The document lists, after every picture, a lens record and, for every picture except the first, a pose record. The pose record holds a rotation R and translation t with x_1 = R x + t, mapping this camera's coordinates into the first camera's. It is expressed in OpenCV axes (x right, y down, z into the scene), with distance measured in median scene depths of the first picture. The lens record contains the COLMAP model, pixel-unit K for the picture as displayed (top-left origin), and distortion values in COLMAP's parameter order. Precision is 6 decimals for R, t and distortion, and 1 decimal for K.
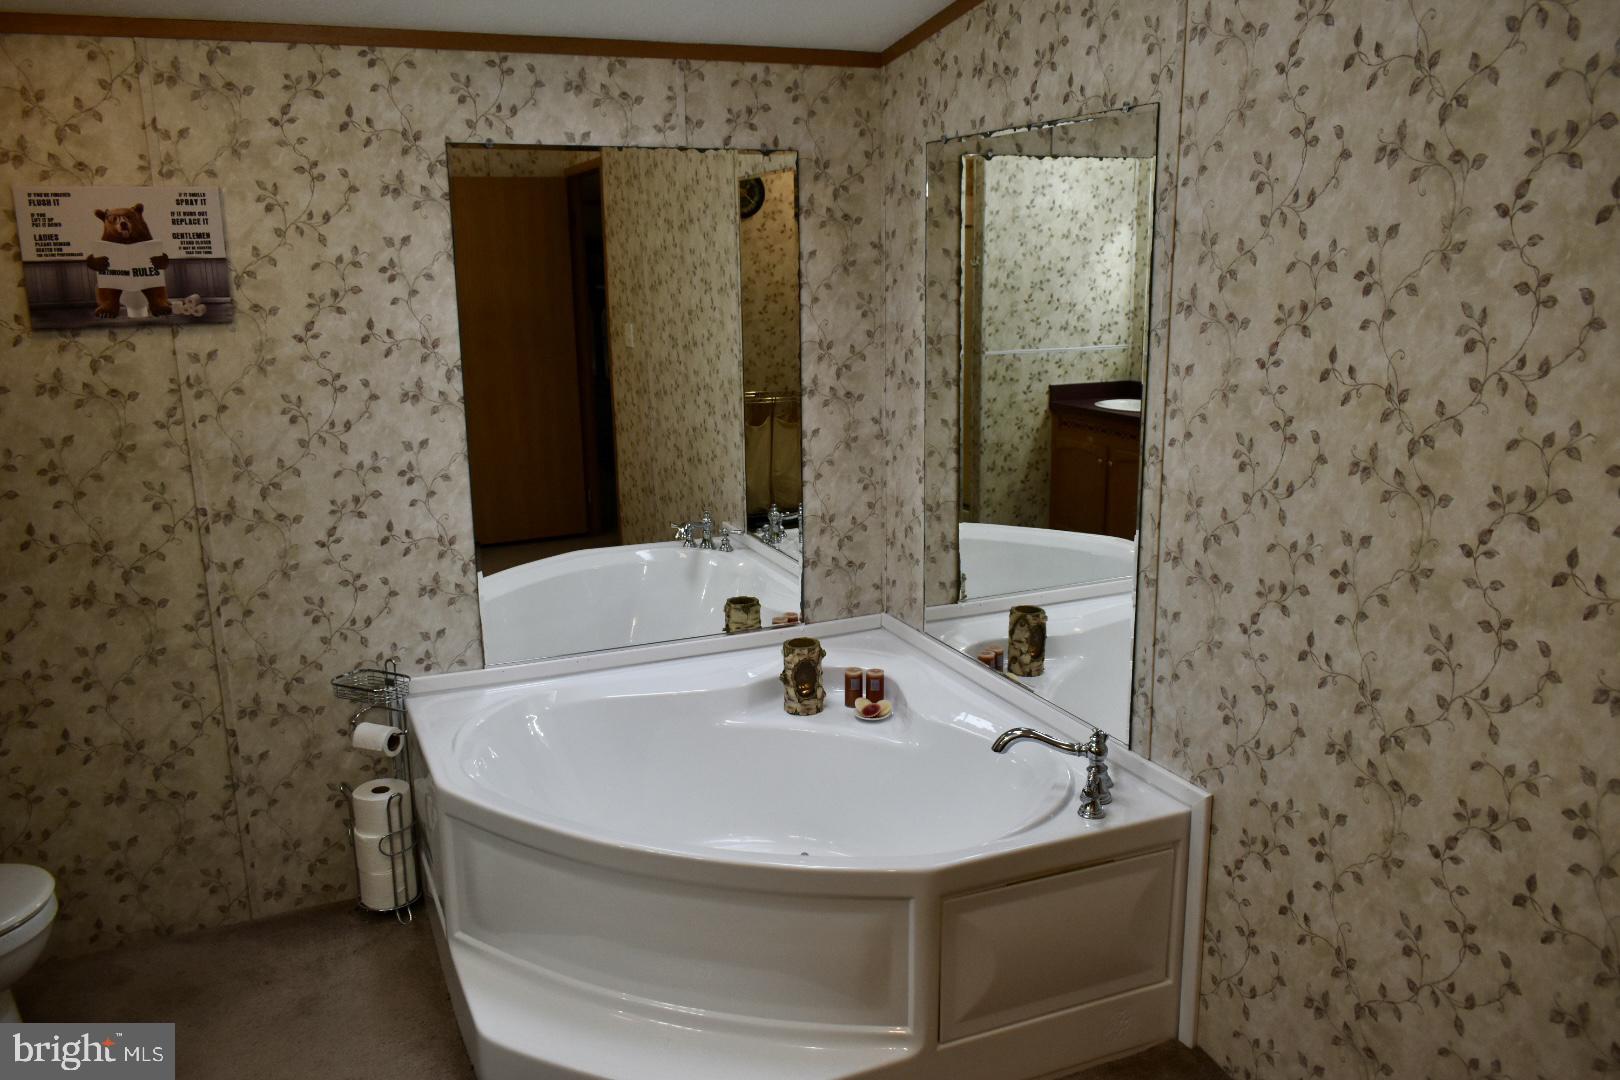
lens RADIAL K [[1239.7, 0, 810.0], [0, 1239.7, 540.0], [0, 0, 1]] dist [-0.026704, 0.015440]
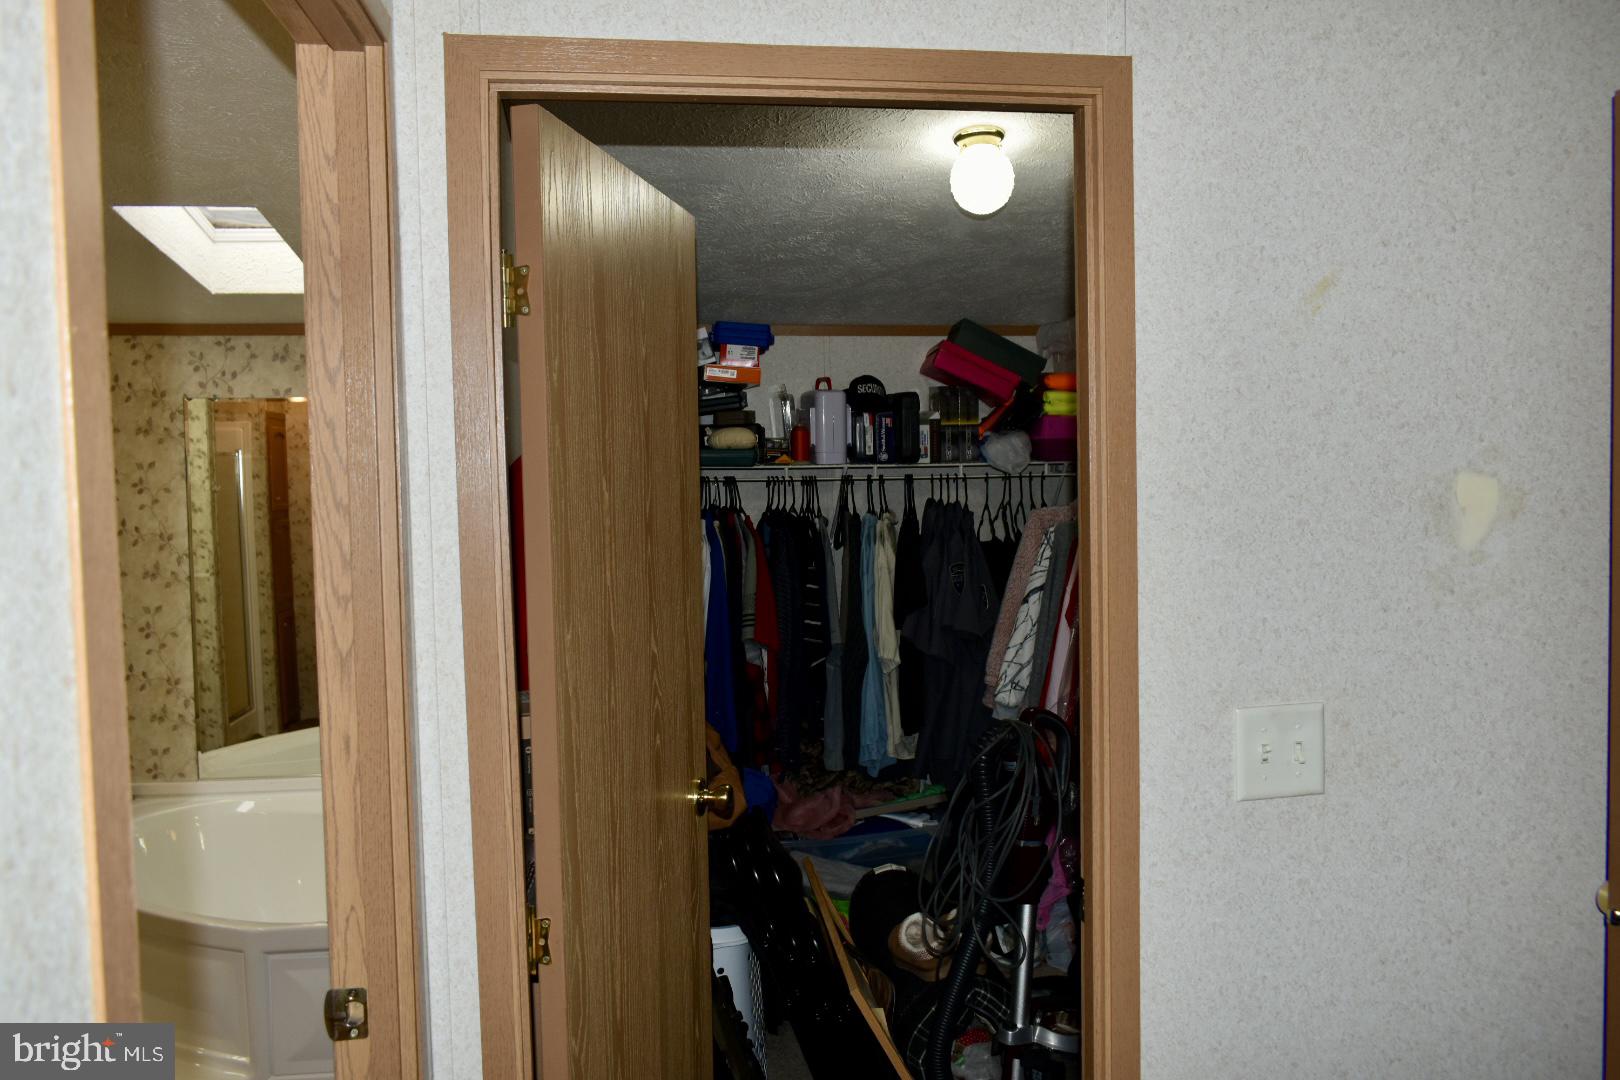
lens RADIAL K [[1239.7, 0, 810.0], [0, 1239.7, 540.0], [0, 0, 1]] dist [-0.026704, 0.015440]
pose [[0.964986, 0.019984, -0.261538, 0.766712], [-0.062412, 0.985951, -0.154940, 0.014104], [0.254767, 0.165838, 0.952676, -0.140150]]
